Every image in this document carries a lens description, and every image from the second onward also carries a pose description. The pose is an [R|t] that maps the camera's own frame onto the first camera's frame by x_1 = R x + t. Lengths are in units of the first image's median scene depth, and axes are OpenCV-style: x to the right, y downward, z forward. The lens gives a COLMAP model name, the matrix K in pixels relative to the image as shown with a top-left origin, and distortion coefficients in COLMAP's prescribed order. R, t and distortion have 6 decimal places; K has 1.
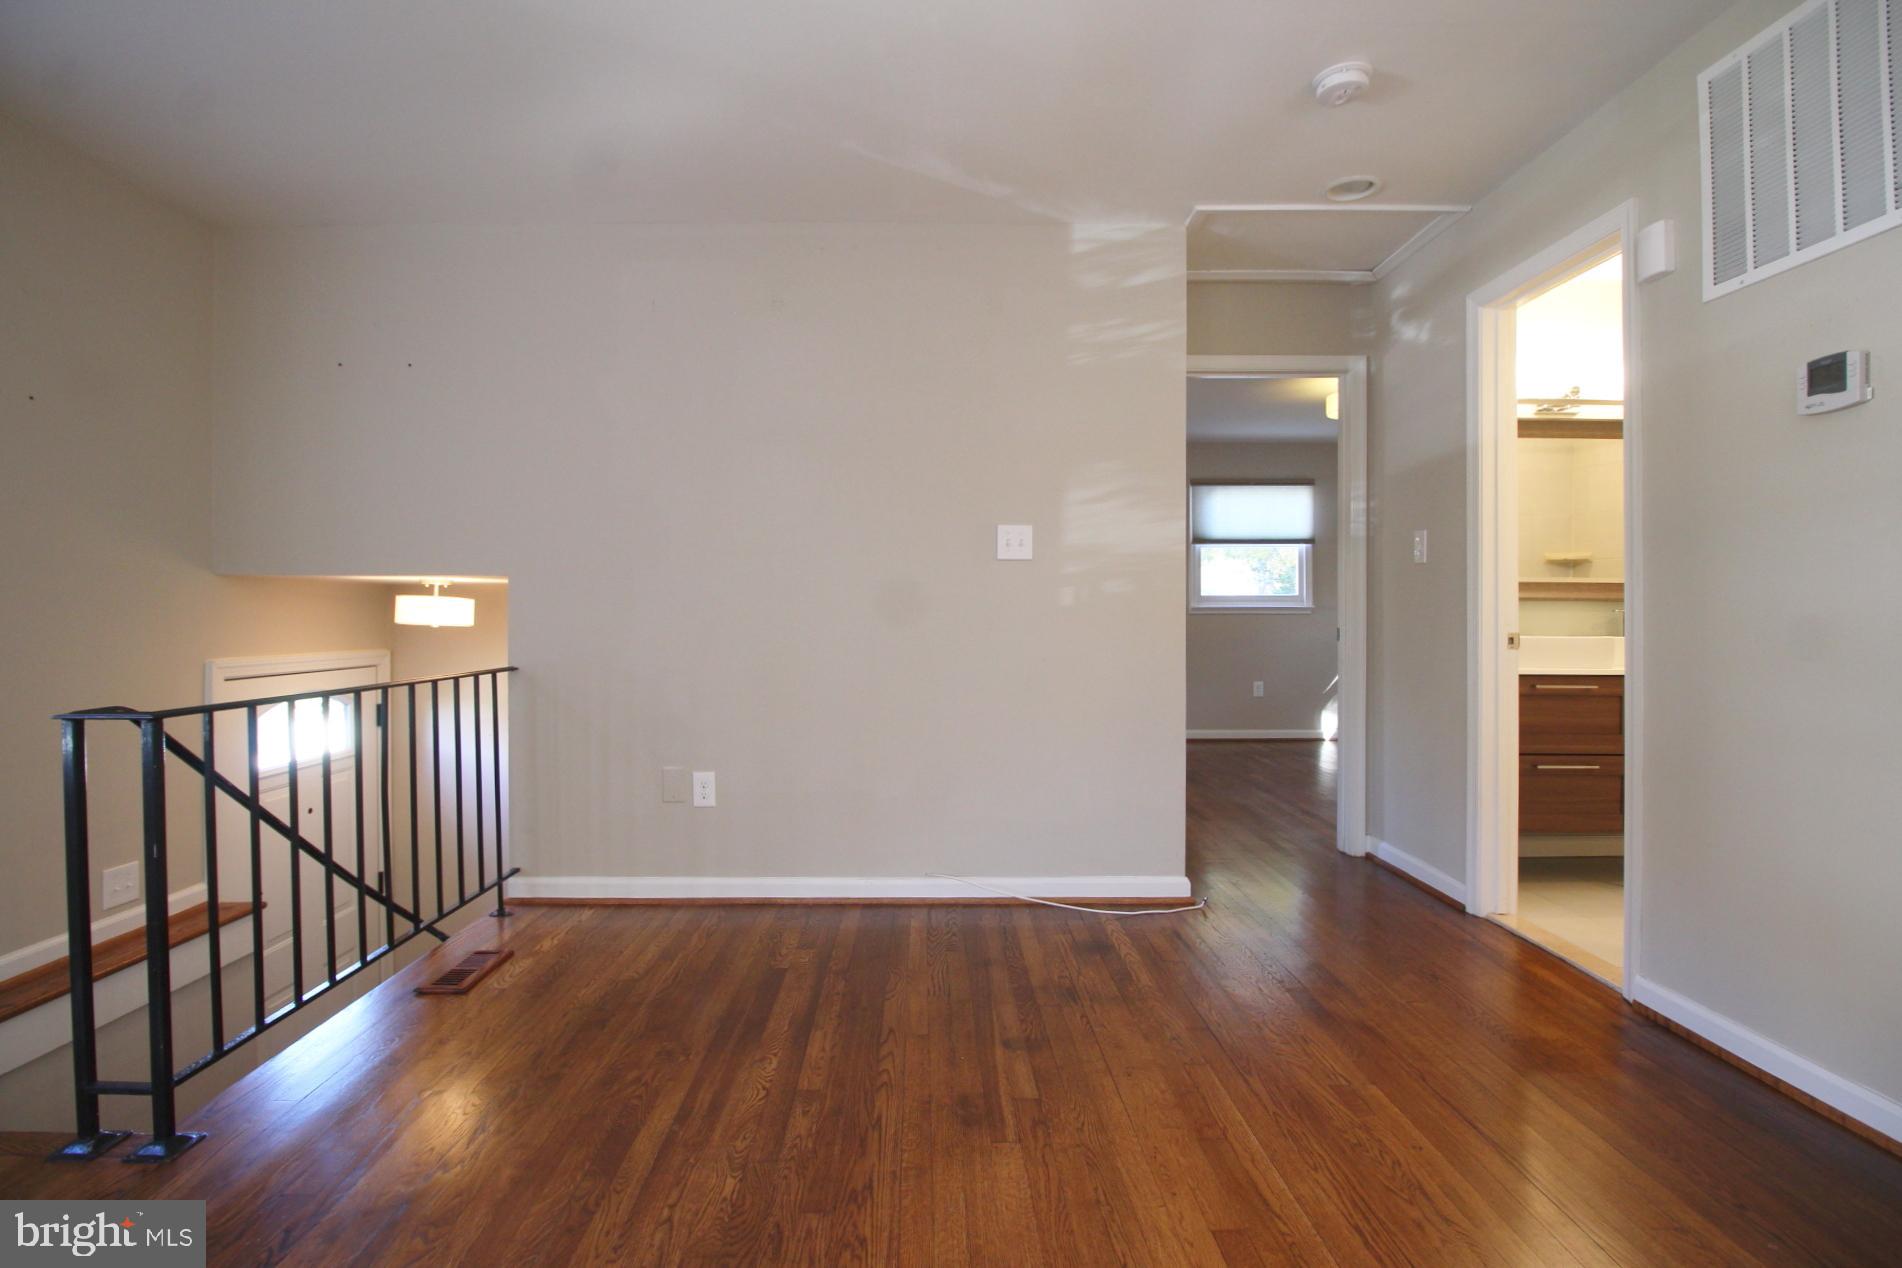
lens RADIAL K [[882.0, 0, 946.7], [0, 882.0, 622.1], [0, 0, 1]] dist [-0.003985, -0.008053]
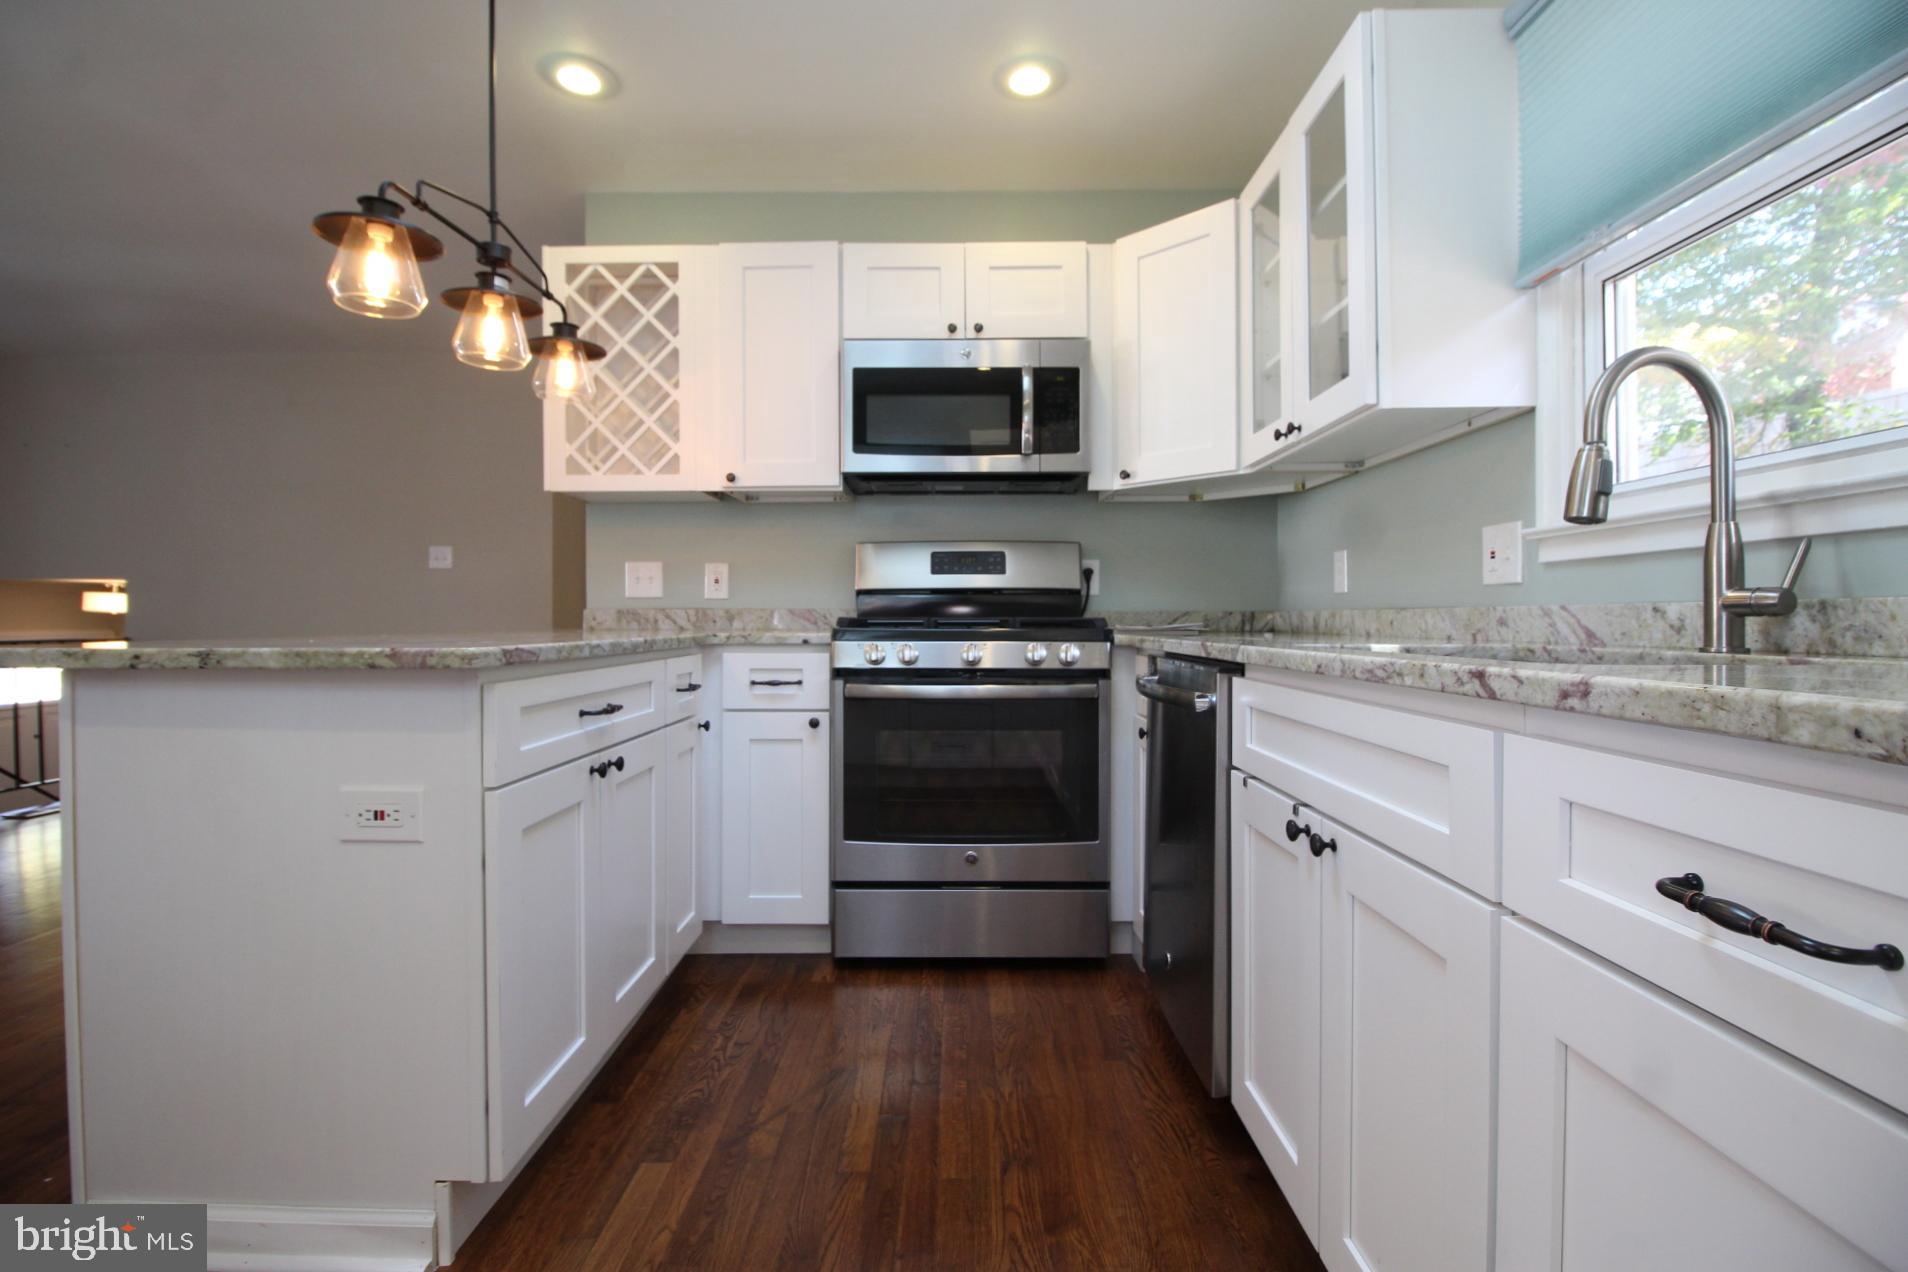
lens RADIAL K [[884.8, 0, 944.9], [0, 884.8, 614.3], [0, 0, 1]] dist [-0.003985, -0.008053]
pose [[0.999820, 0.000991, -0.018951, 0.988158], [-0.001152, 0.999963, -0.008504, 0.021081], [0.018942, 0.008525, 0.999784, -0.526093]]
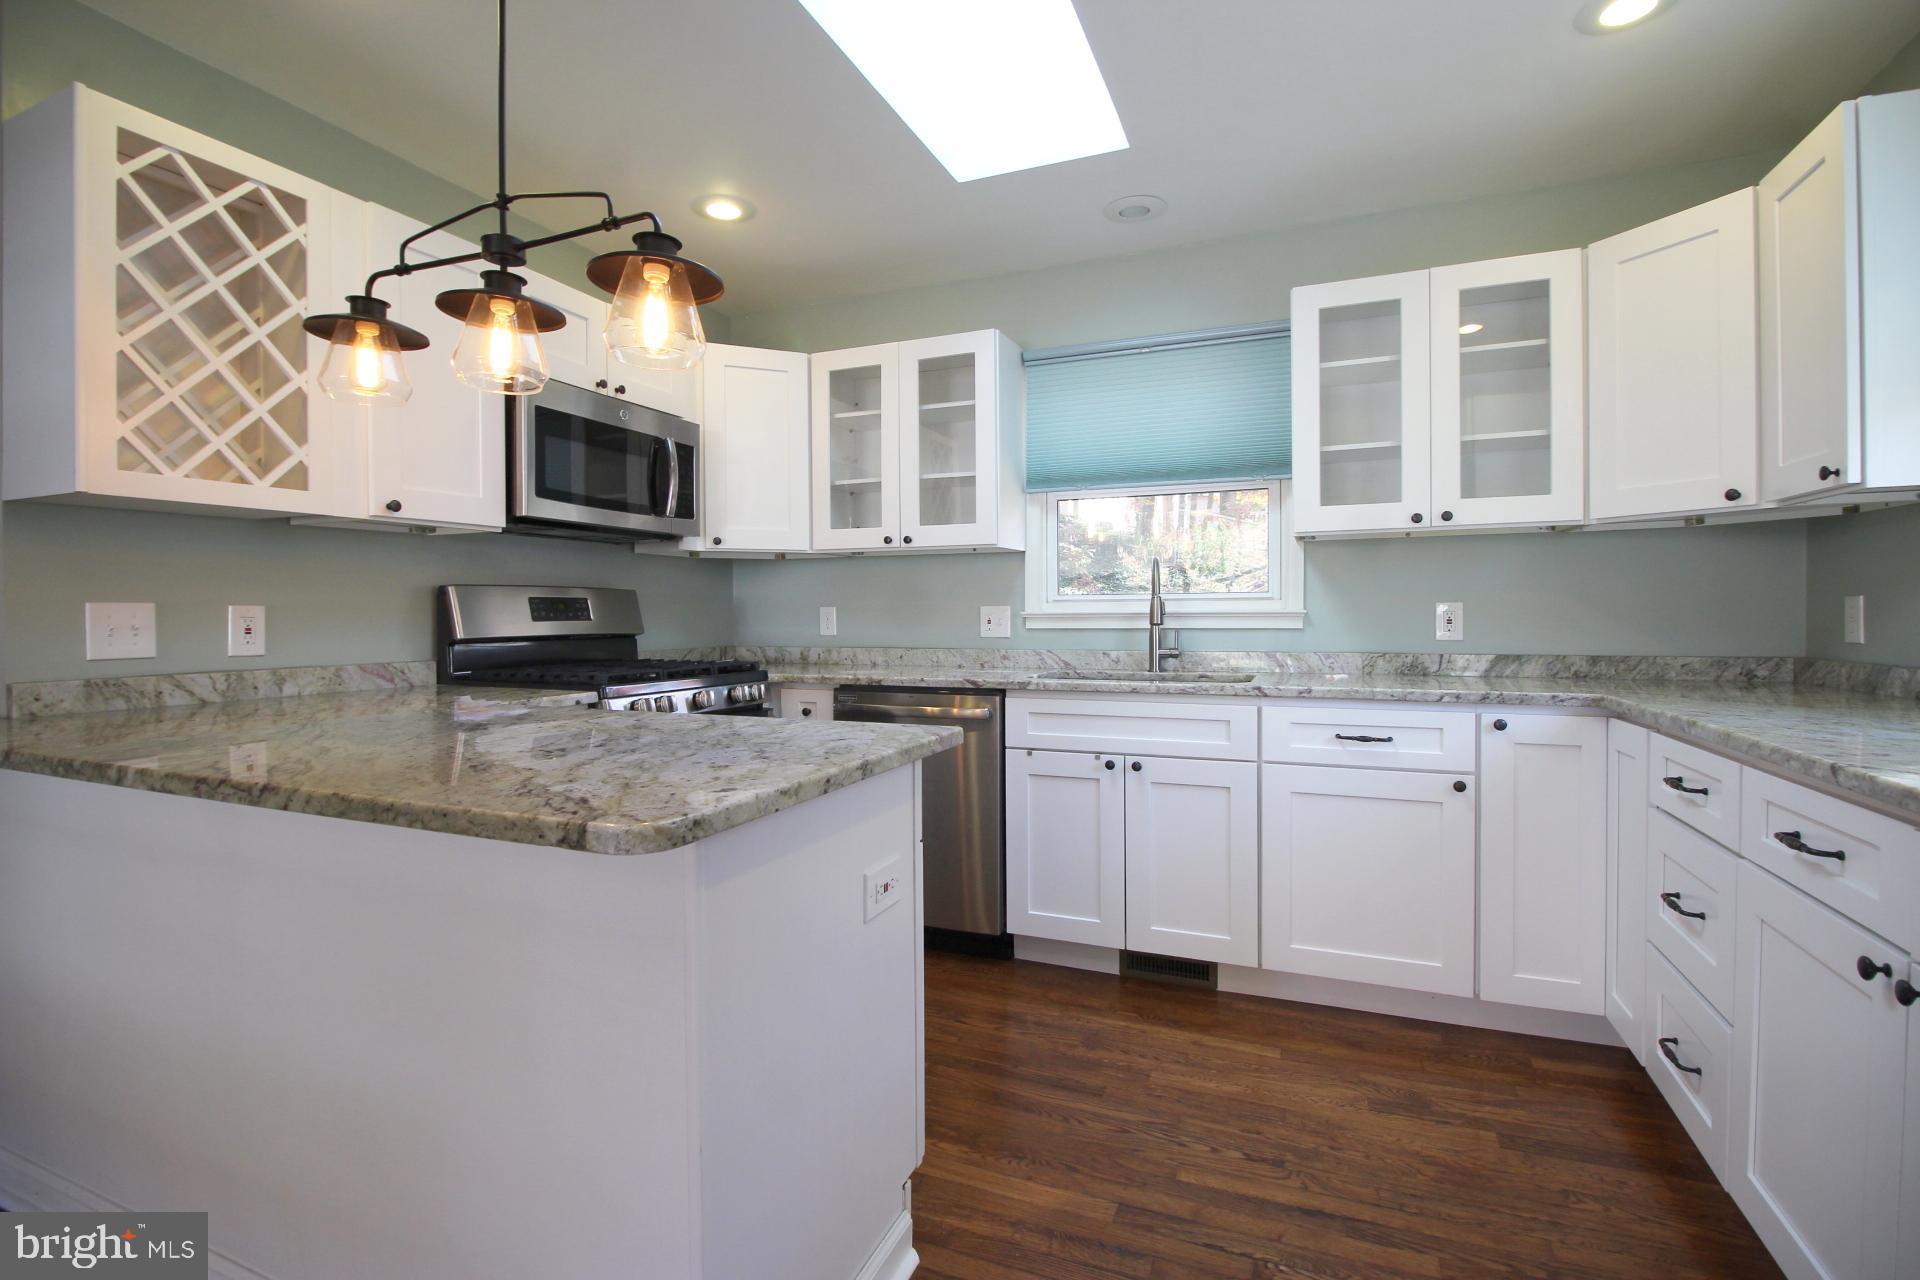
lens RADIAL K [[890.4, 0, 954.0], [0, 890.4, 622.3], [0, 0, 1]] dist [-0.003985, -0.008053]
pose [[0.399394, -0.009257, 0.916733, 0.308199], [0.007753, 0.999947, 0.006719, -0.030058], [-0.916746, 0.004424, 0.399445, -0.342657]]
